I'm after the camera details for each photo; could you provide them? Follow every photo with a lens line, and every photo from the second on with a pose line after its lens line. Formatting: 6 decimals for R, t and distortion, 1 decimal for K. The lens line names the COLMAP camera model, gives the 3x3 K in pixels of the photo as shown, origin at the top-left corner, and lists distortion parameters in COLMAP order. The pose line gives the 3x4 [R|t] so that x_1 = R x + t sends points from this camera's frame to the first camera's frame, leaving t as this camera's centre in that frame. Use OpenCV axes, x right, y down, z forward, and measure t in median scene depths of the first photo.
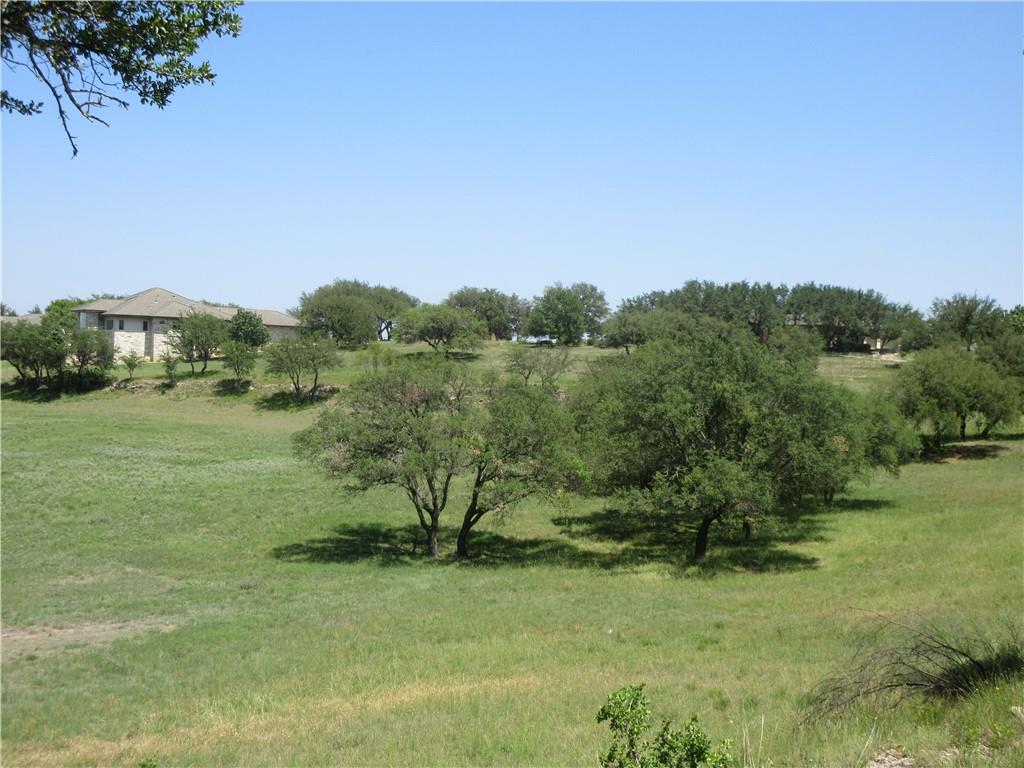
lens RADIAL K [[1209.8, 0, 512.3], [0, 1209.8, 387.6], [0, 0, 1]] dist [0.022418, 0.000000]
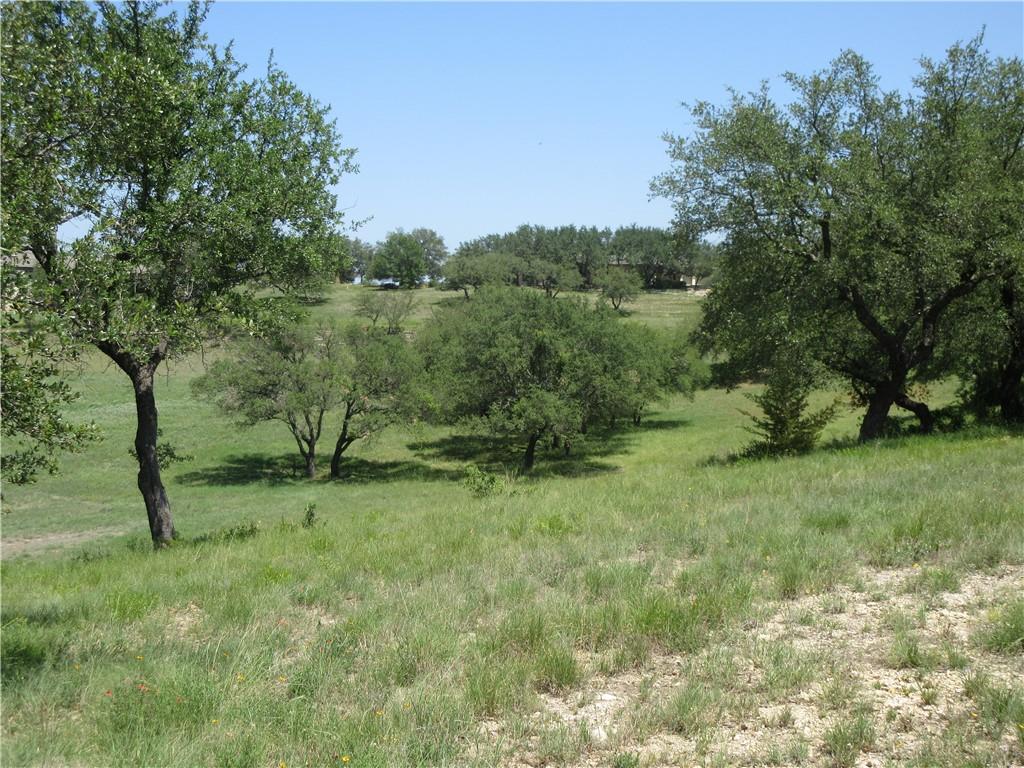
lens RADIAL K [[1209.8, 0, 511.3], [0, 1209.8, 385.7], [0, 0, 1]] dist [0.022418, 0.000000]
pose [[0.991079, -0.028759, 0.130134, -0.018330], [0.021817, 0.998278, 0.054460, -0.011956], [-0.131476, -0.051135, 0.990000, -0.185201]]
